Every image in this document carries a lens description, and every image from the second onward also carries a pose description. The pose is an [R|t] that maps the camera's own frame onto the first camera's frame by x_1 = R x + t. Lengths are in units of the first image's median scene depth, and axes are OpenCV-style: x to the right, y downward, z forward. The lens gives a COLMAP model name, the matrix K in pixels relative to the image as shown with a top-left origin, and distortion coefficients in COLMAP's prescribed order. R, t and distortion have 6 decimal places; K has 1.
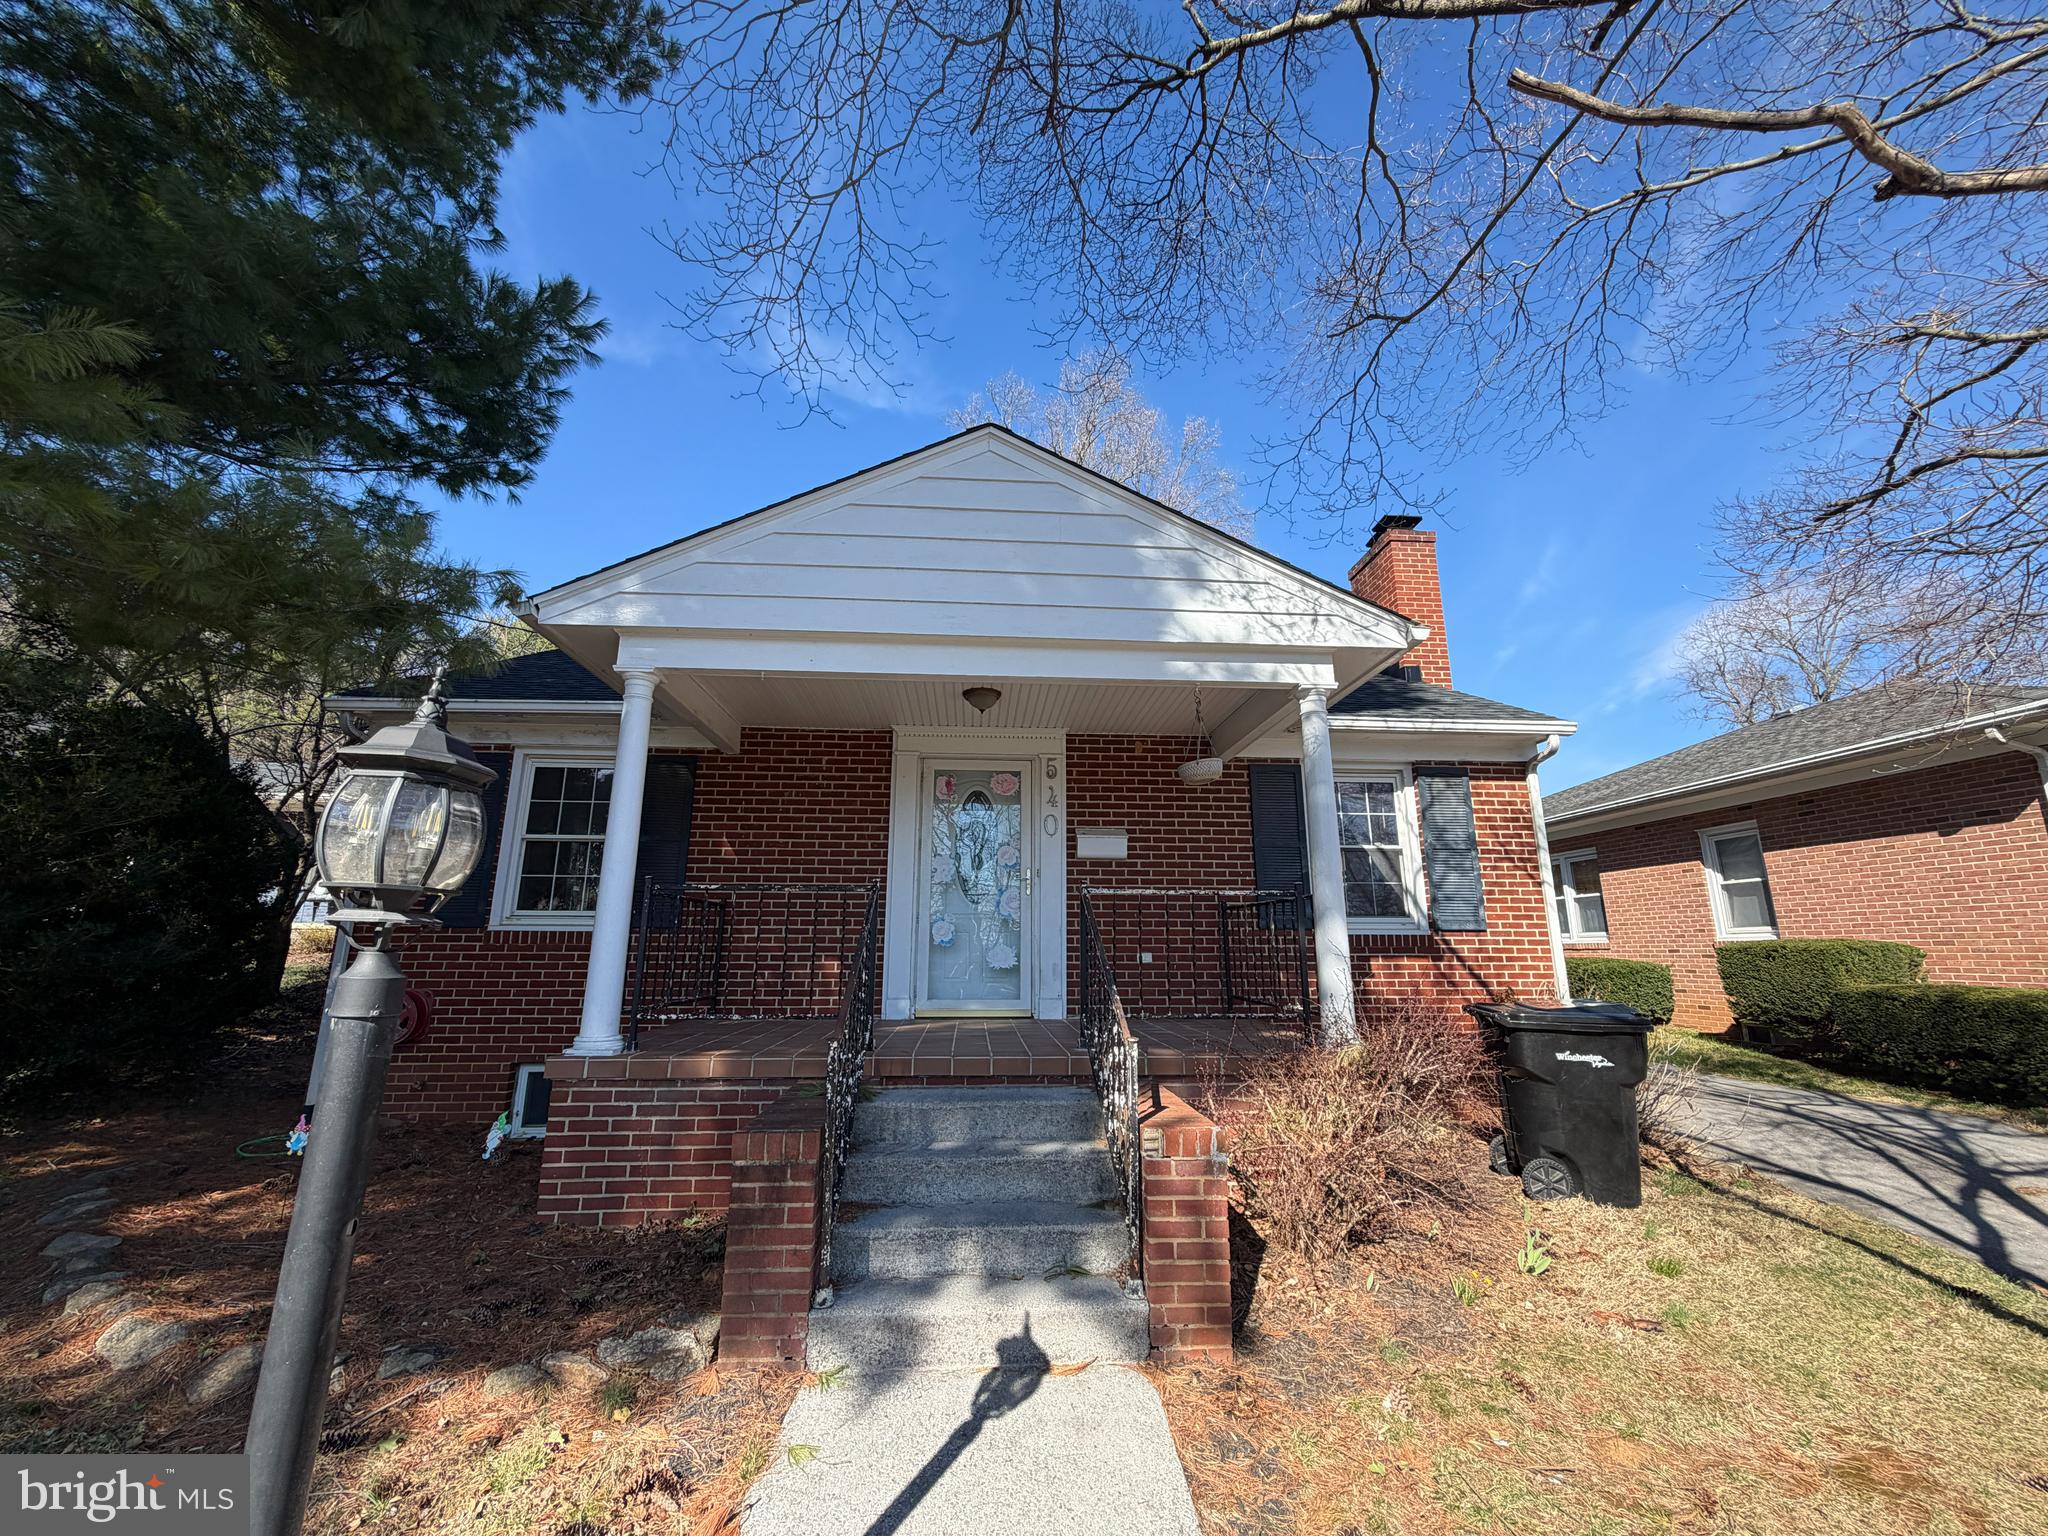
lens RADIAL K [[816.4, 0, 1021.6], [0, 816.4, 766.4], [0, 0, 1]] dist [0.000941, 0.000330]
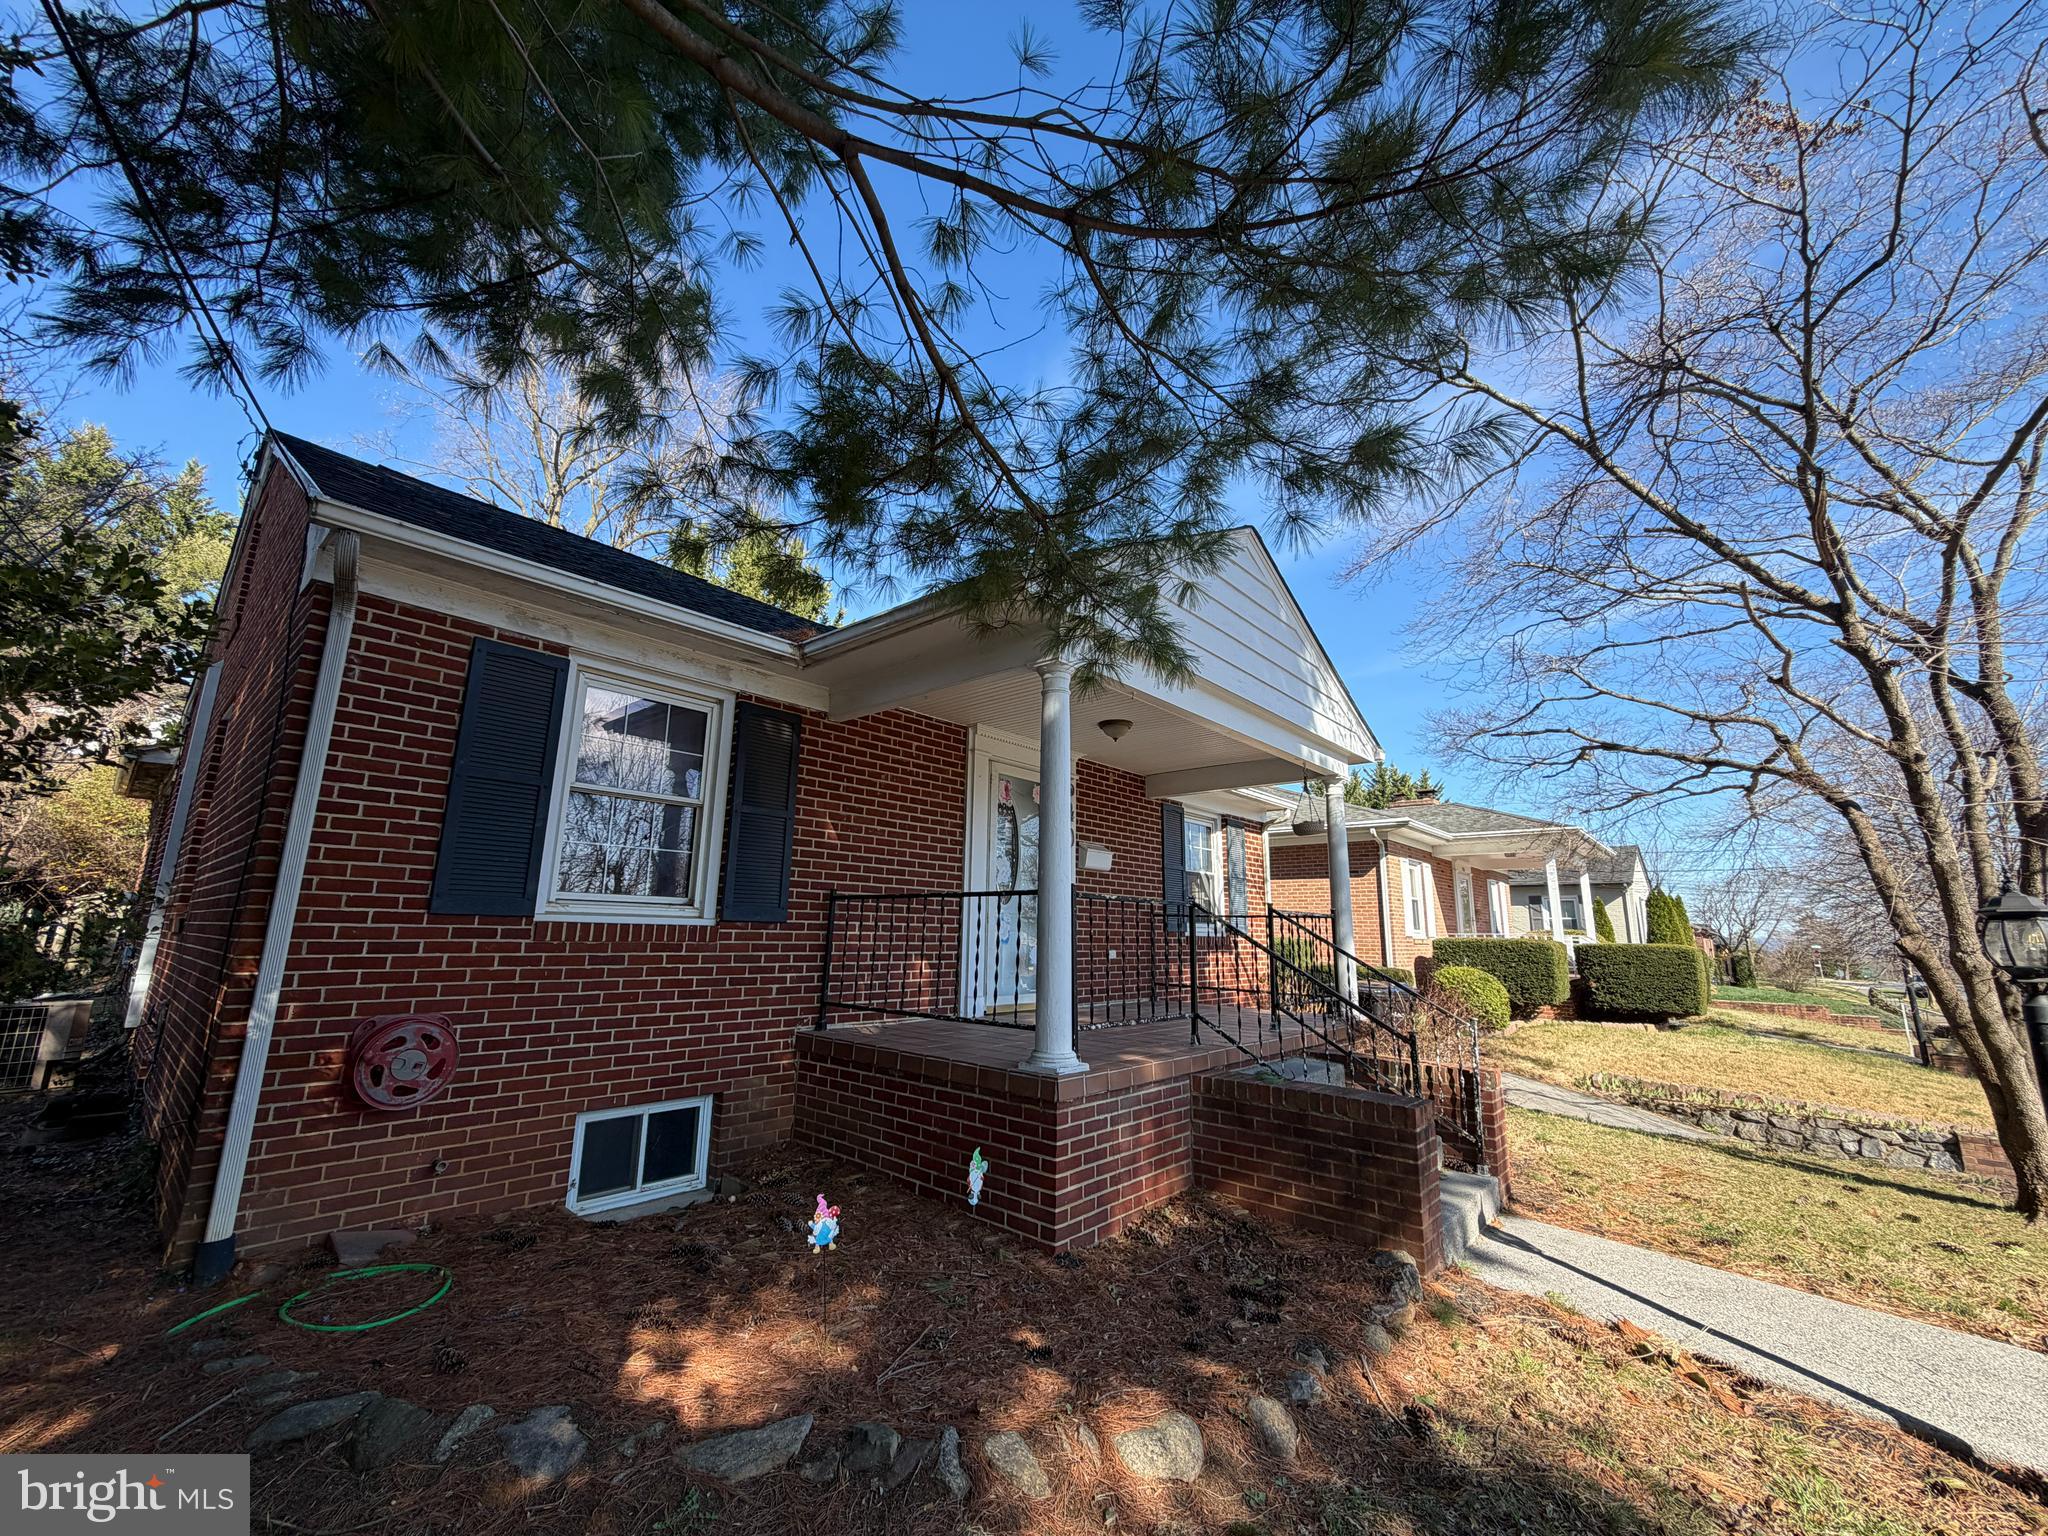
lens RADIAL K [[816.4, 0, 1021.6], [0, 816.4, 766.4], [0, 0, 1]] dist [0.000941, 0.000330]
pose [[0.705542, 0.153062, 0.691942, -0.799717], [-0.174776, 0.983819, -0.039416, 0.031002], [-0.686778, -0.093126, 0.720877, 0.239890]]
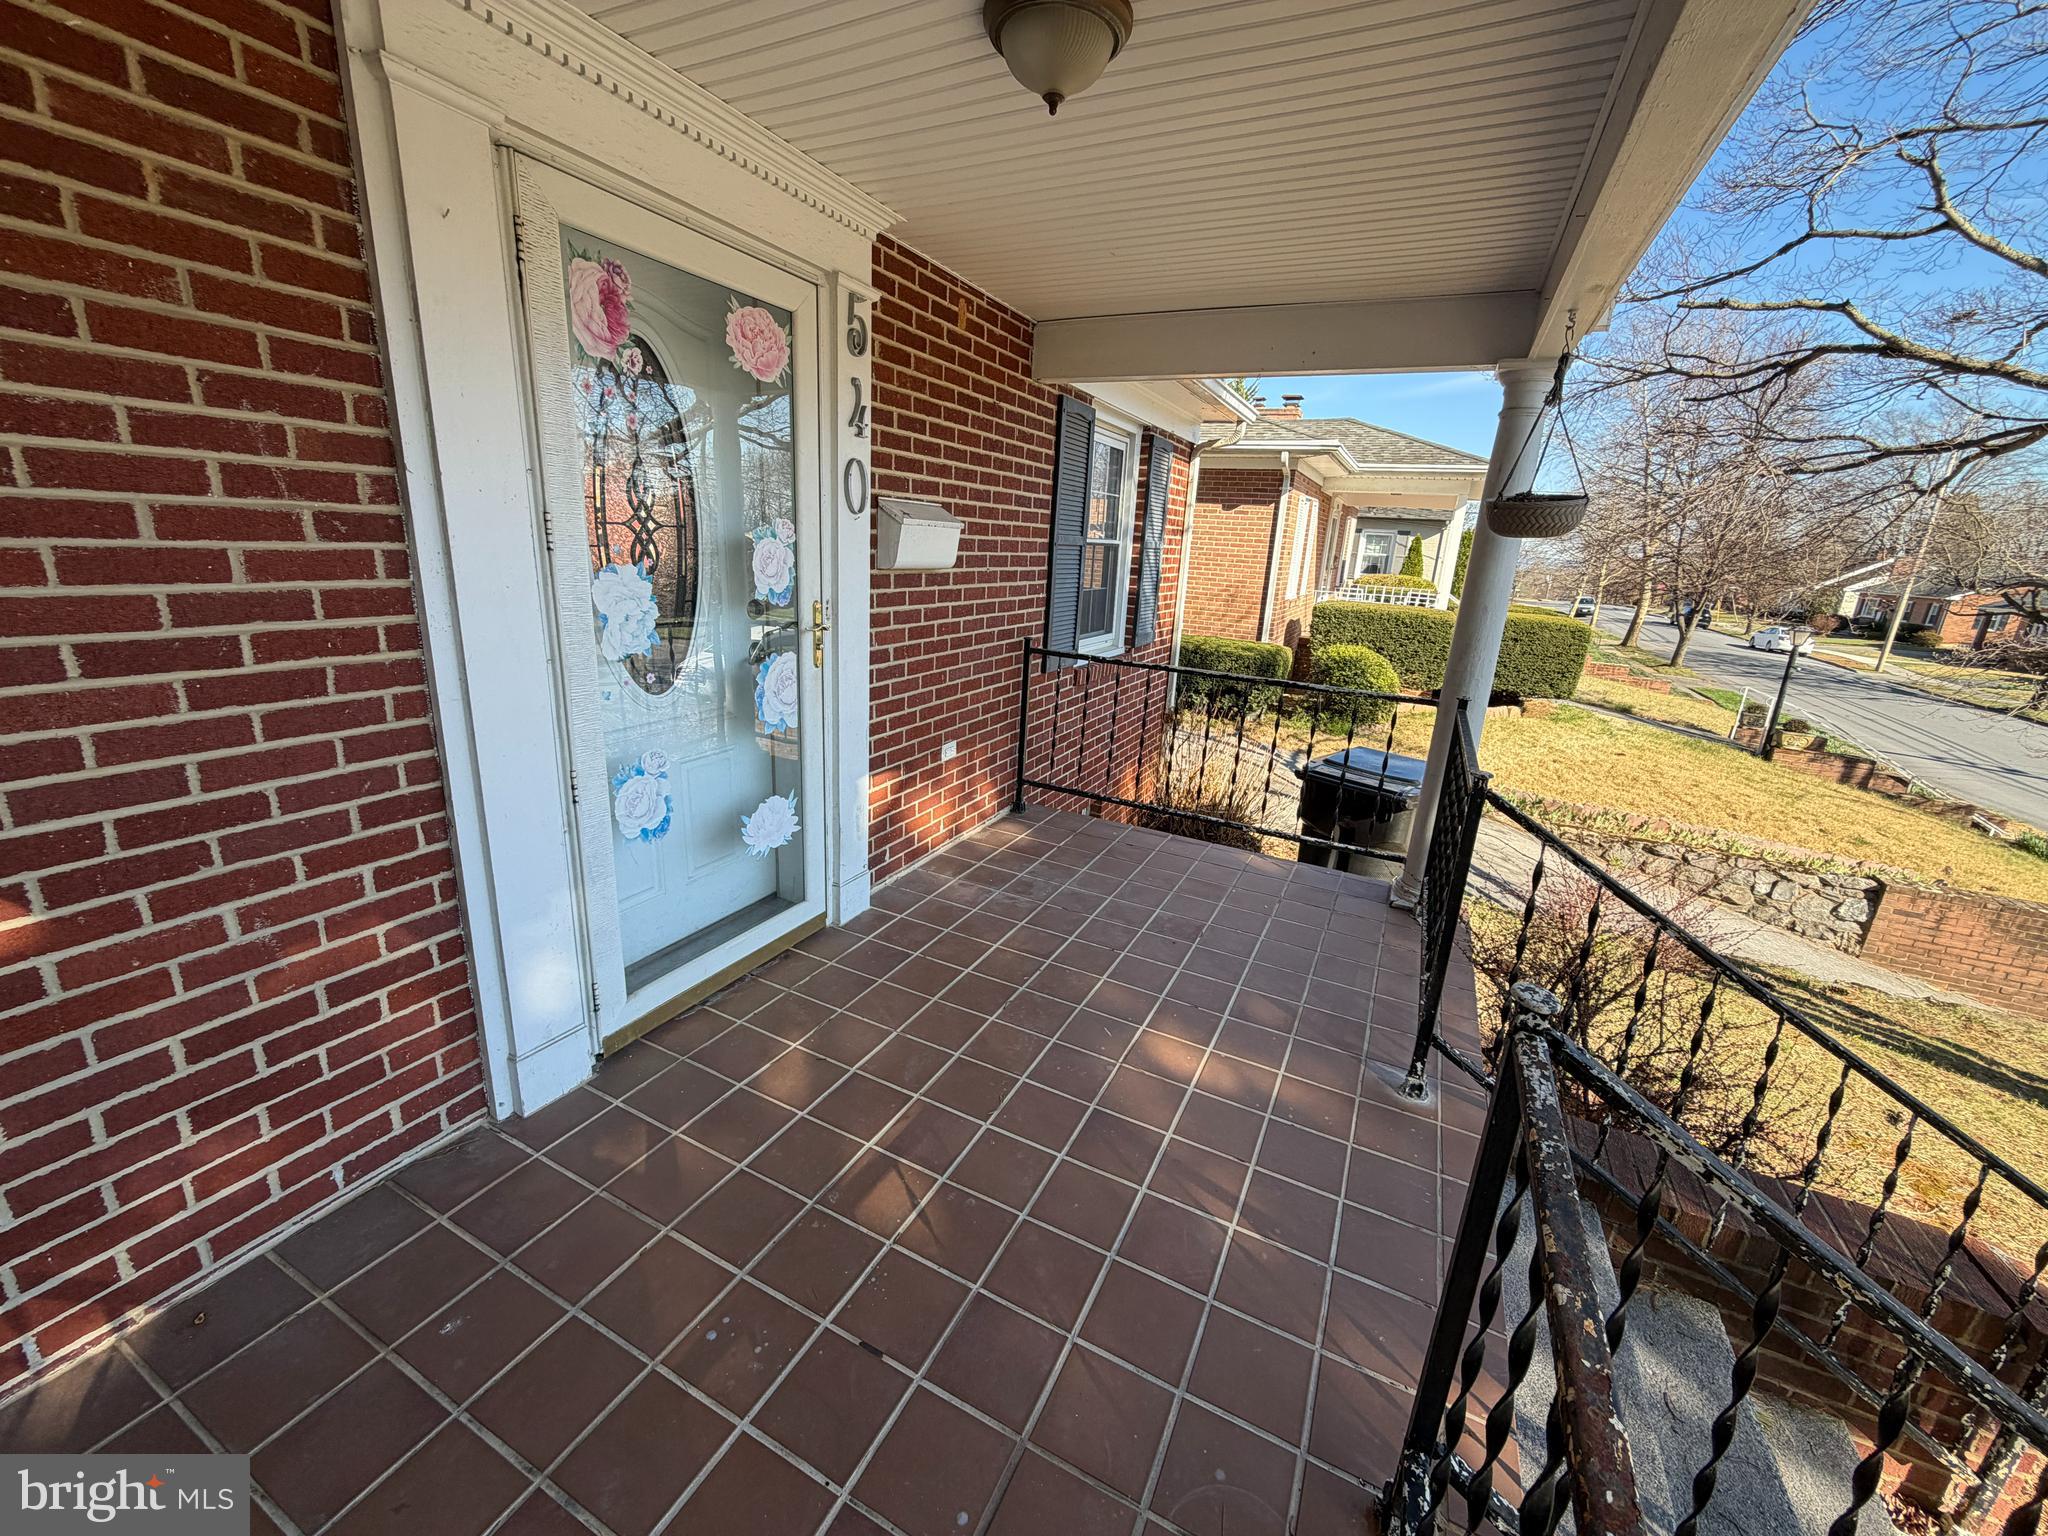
lens RADIAL K [[816.4, 0, 1021.6], [0, 816.4, 766.4], [0, 0, 1]] dist [0.000941, 0.000330]
pose [[0.500466, -0.209659, 0.839986, -0.282891], [-0.248642, 0.894552, 0.371420, 0.025603], [-0.829283, -0.394739, 0.395563, 0.715373]]
